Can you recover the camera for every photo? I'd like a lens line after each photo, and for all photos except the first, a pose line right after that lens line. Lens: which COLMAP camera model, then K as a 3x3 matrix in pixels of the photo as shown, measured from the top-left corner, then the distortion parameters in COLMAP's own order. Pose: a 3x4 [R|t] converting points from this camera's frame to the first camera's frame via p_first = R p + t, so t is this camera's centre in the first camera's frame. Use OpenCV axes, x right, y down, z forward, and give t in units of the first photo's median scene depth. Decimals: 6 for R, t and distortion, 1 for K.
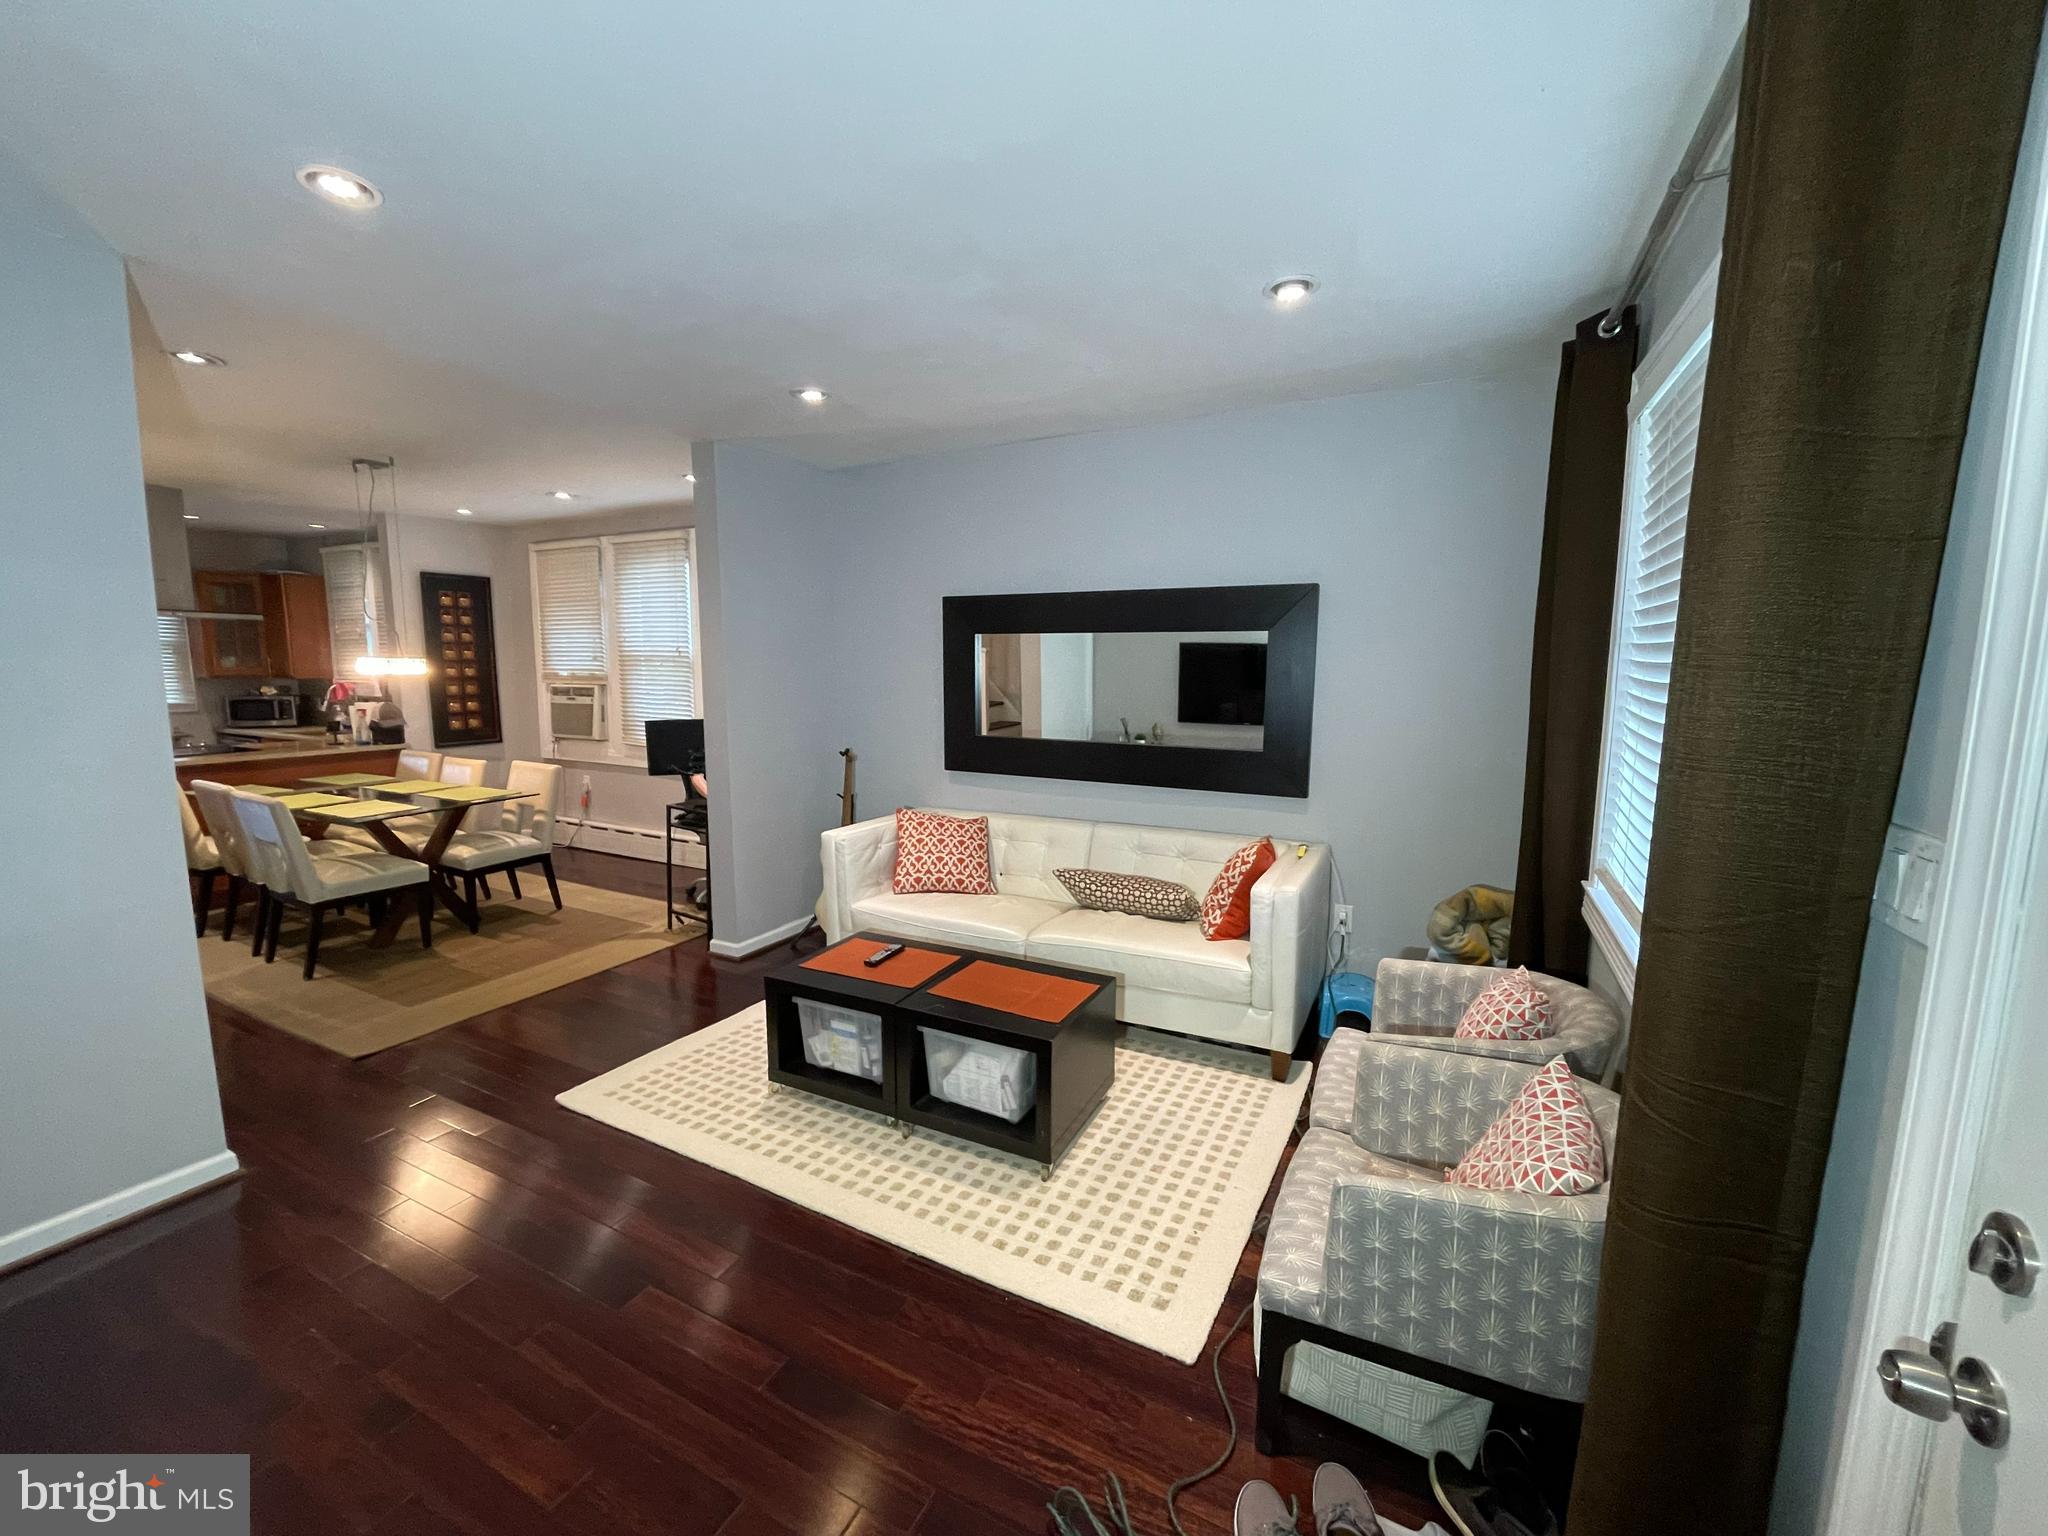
lens RADIAL K [[829.3, 0, 1015.5], [0, 829.3, 762.2], [0, 0, 1]] dist [-0.001121, -0.000454]
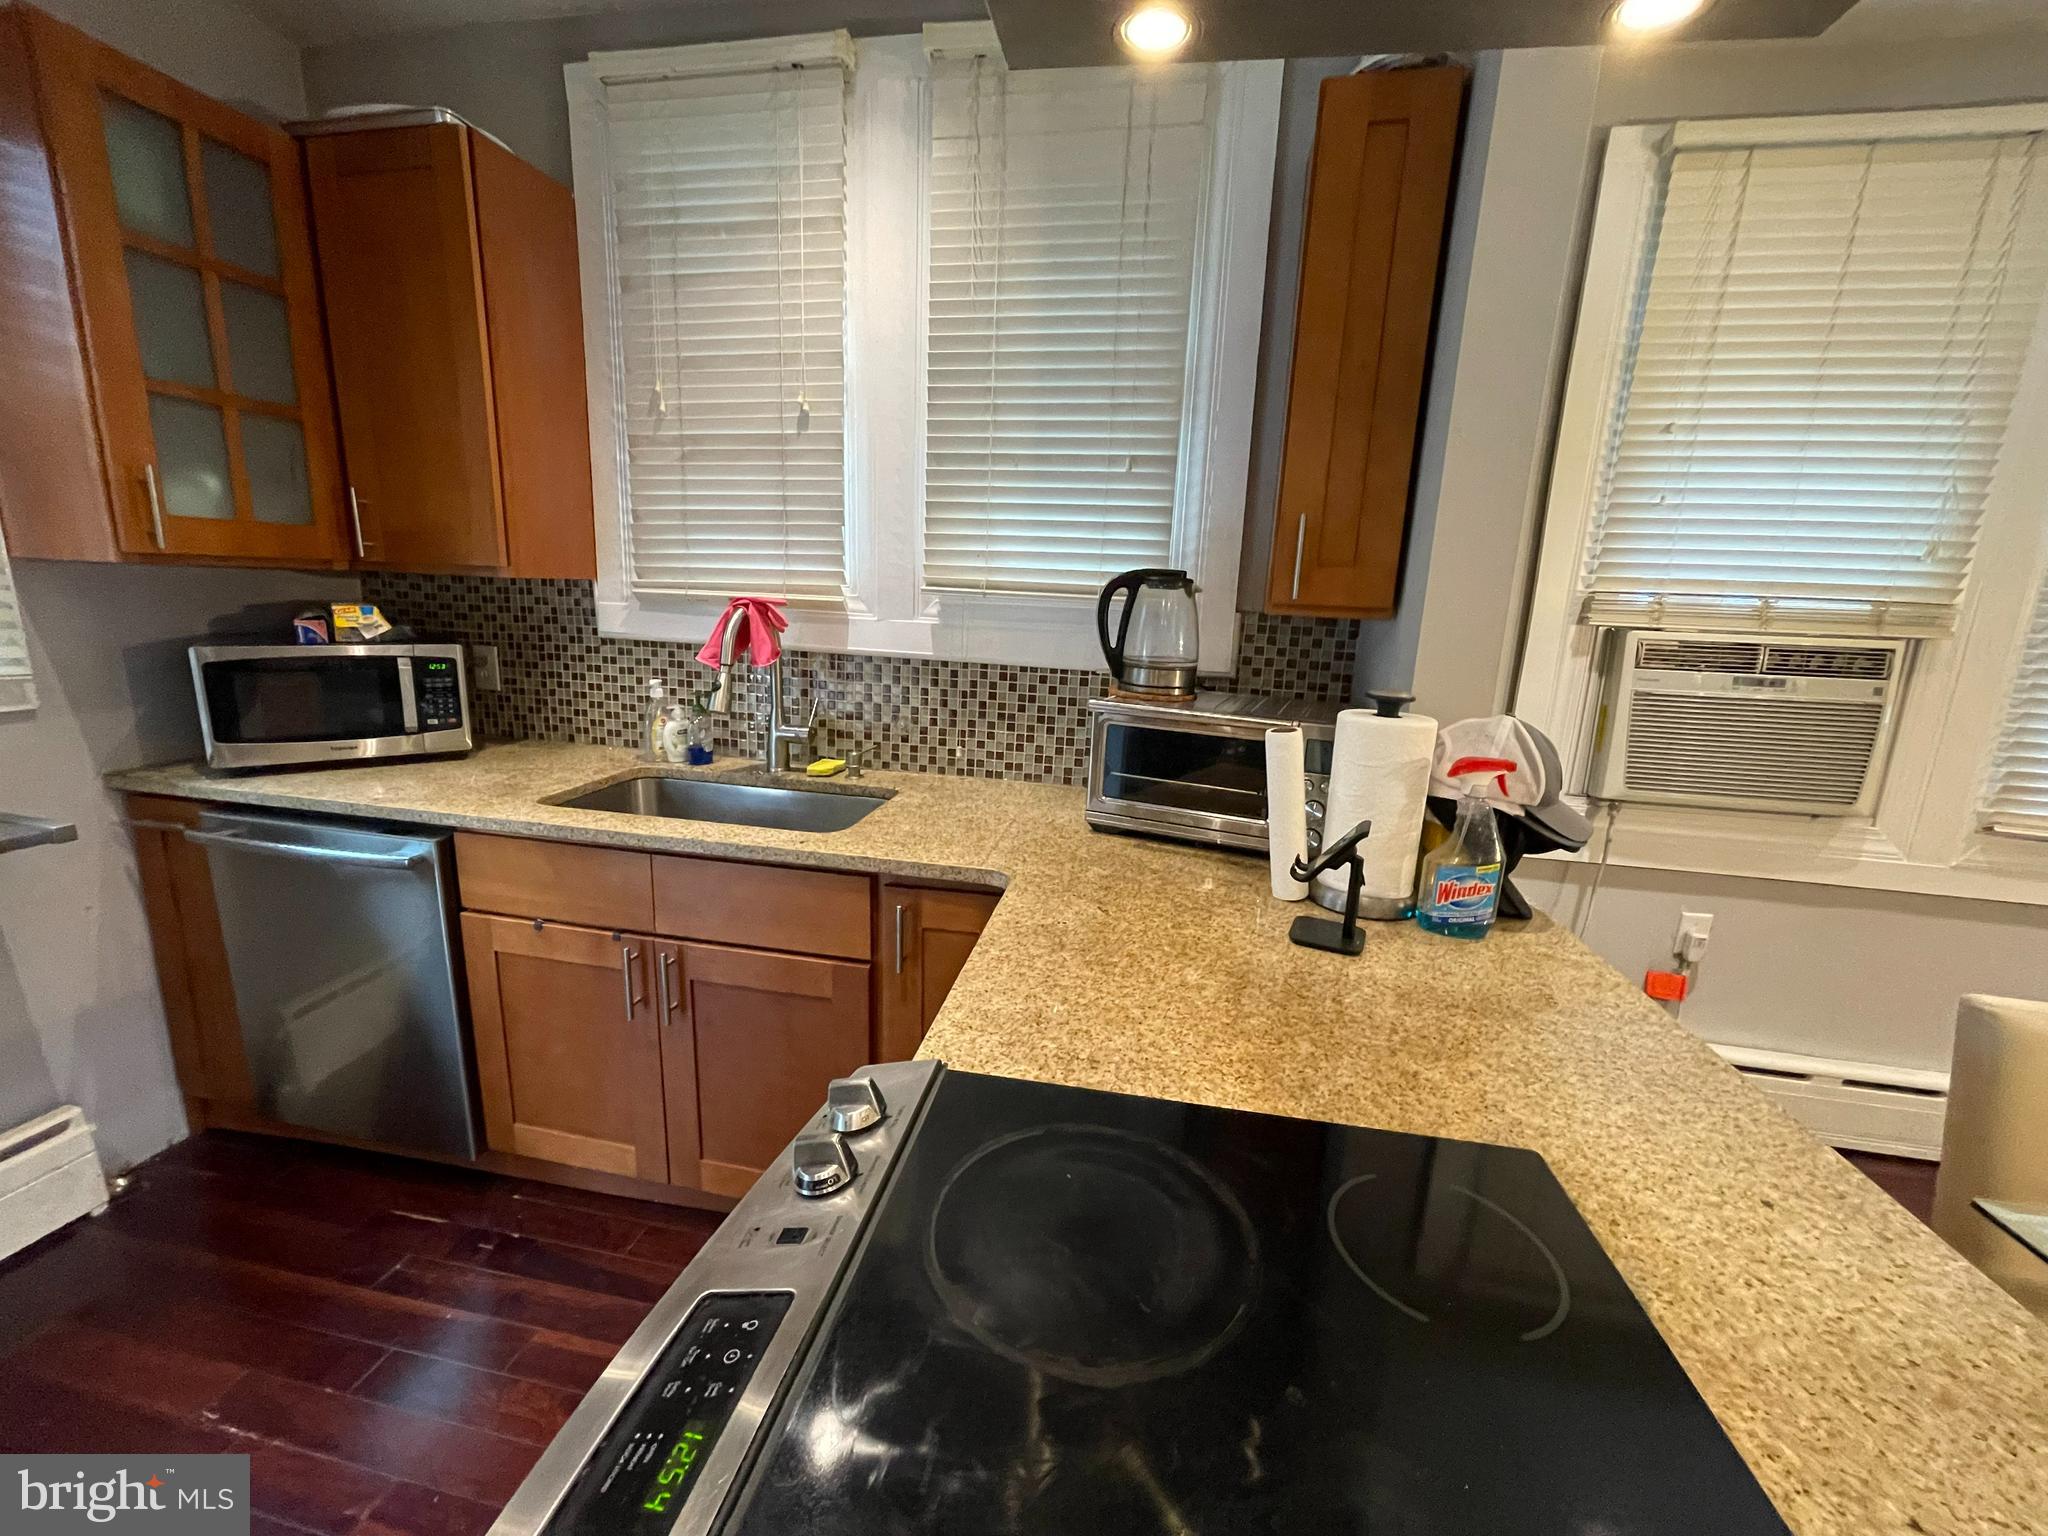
lens RADIAL K [[829.3, 0, 1015.8], [0, 829.3, 765.4], [0, 0, 1]] dist [-0.001121, -0.000454]
pose [[0.957533, -0.026616, 0.287093, -1.356539], [-0.000245, 0.995655, 0.093122, -0.113811], [-0.288324, -0.089238, 0.953366, 1.202988]]
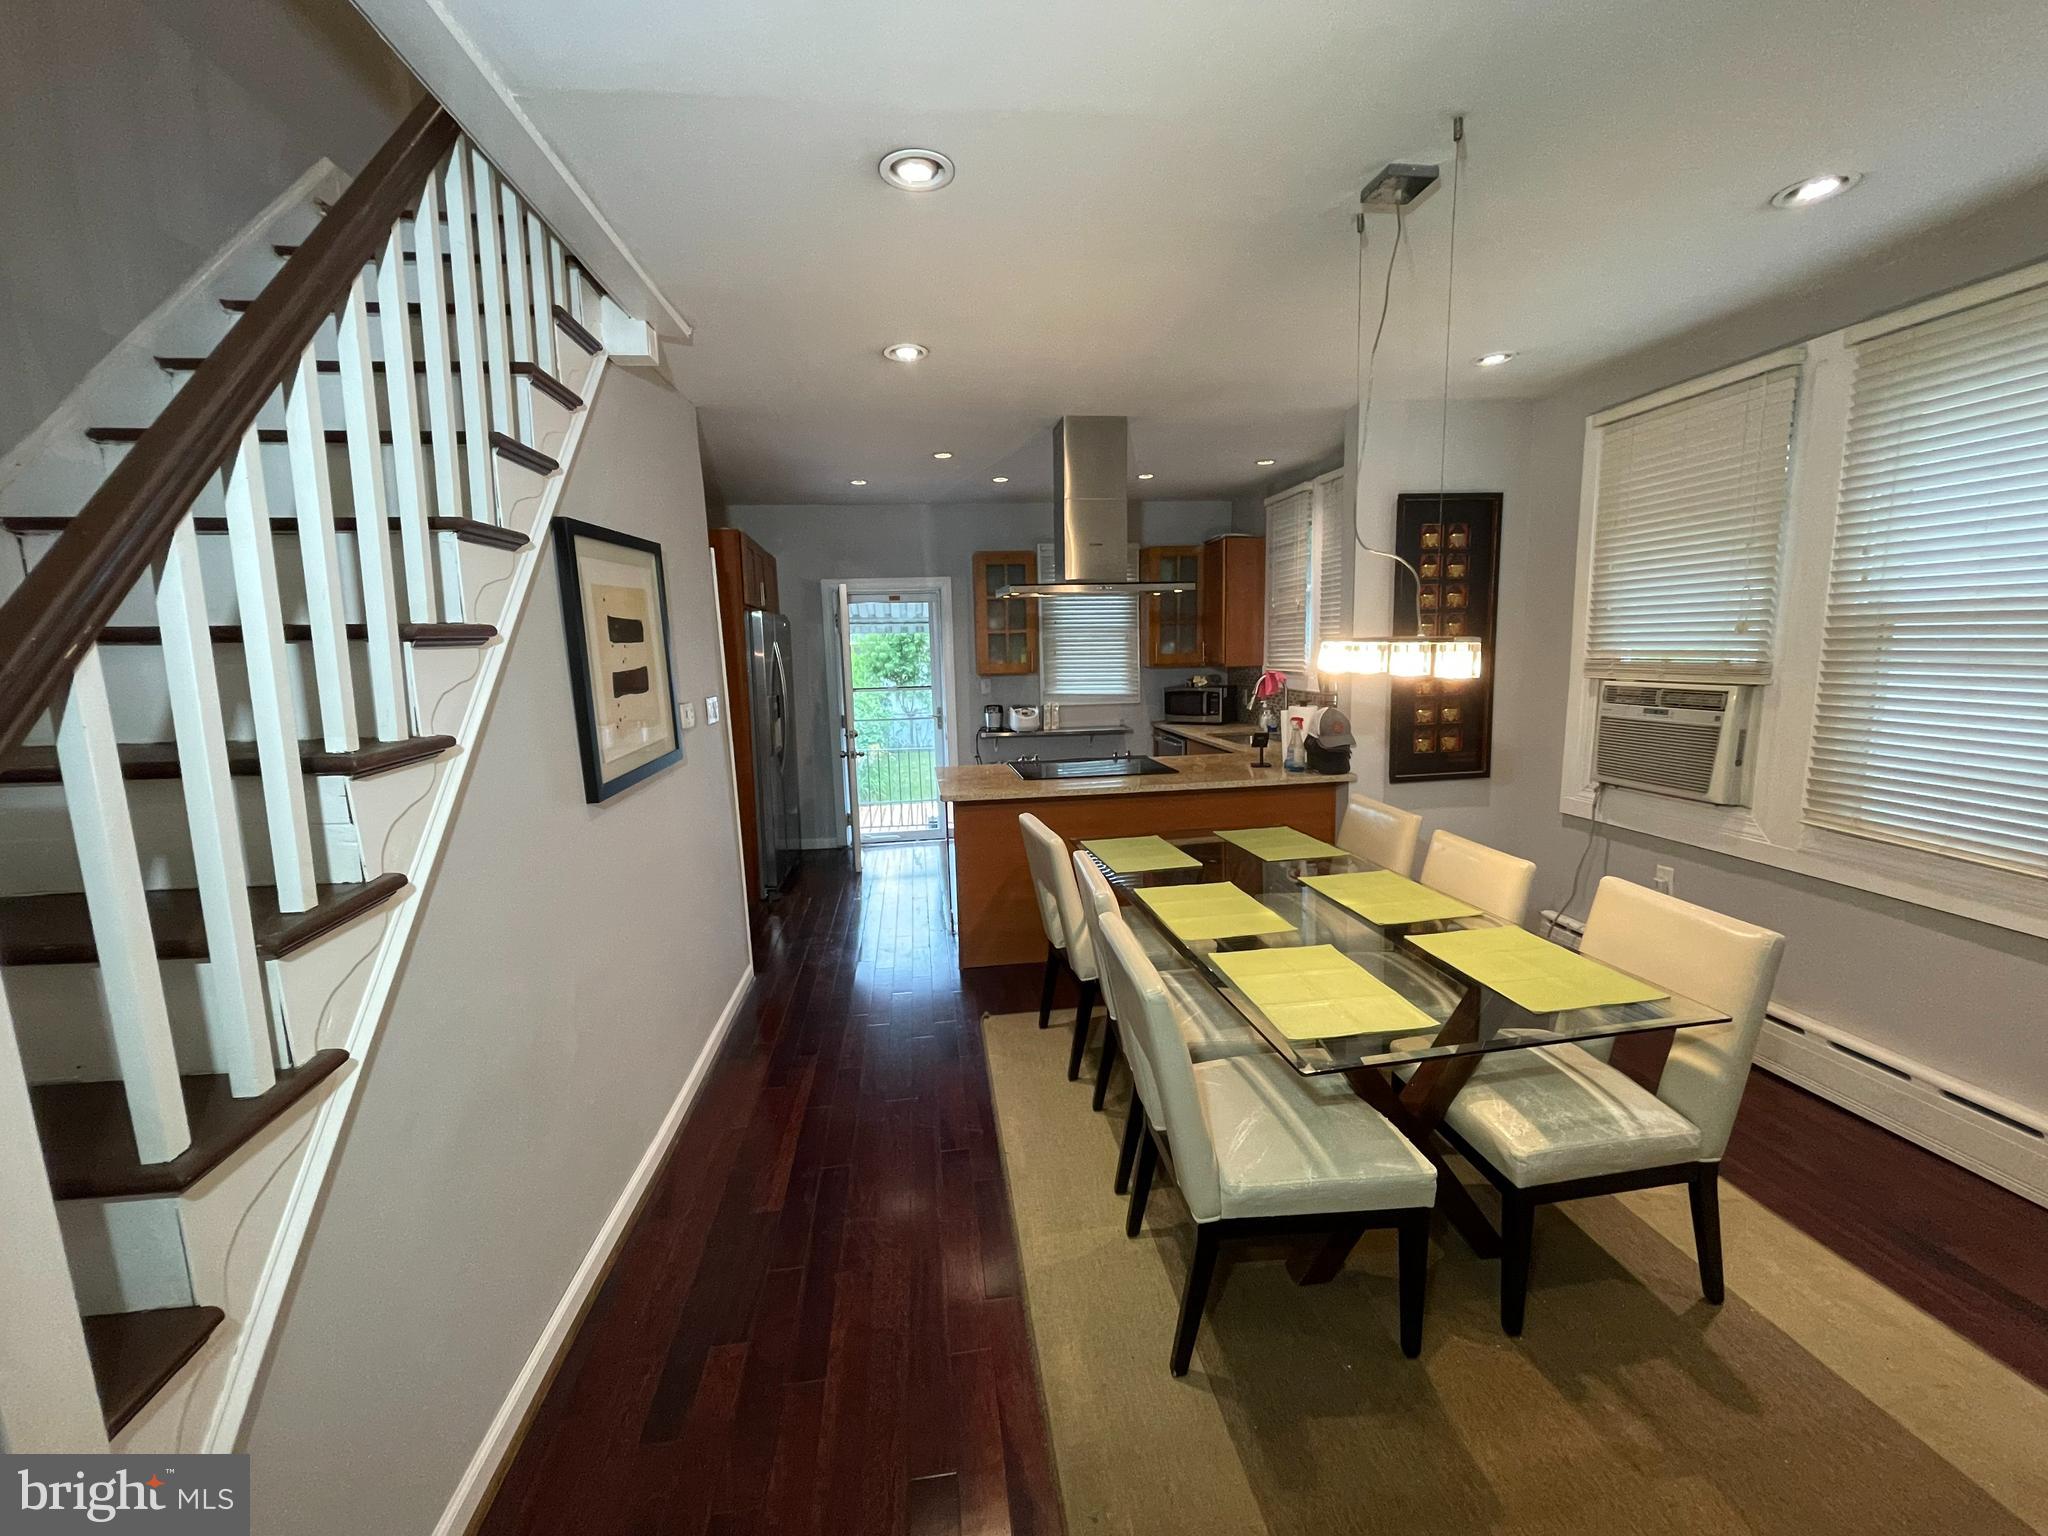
lens RADIAL K [[829.3, 0, 1017.5], [0, 829.3, 766.8], [0, 0, 1]] dist [-0.001121, -0.000454]
pose [[0.572072, 0.098307, -0.814290, -0.533295], [-0.068191, 0.995055, 0.072224, -0.081875], [0.817364, 0.014210, 0.575947, 0.621713]]
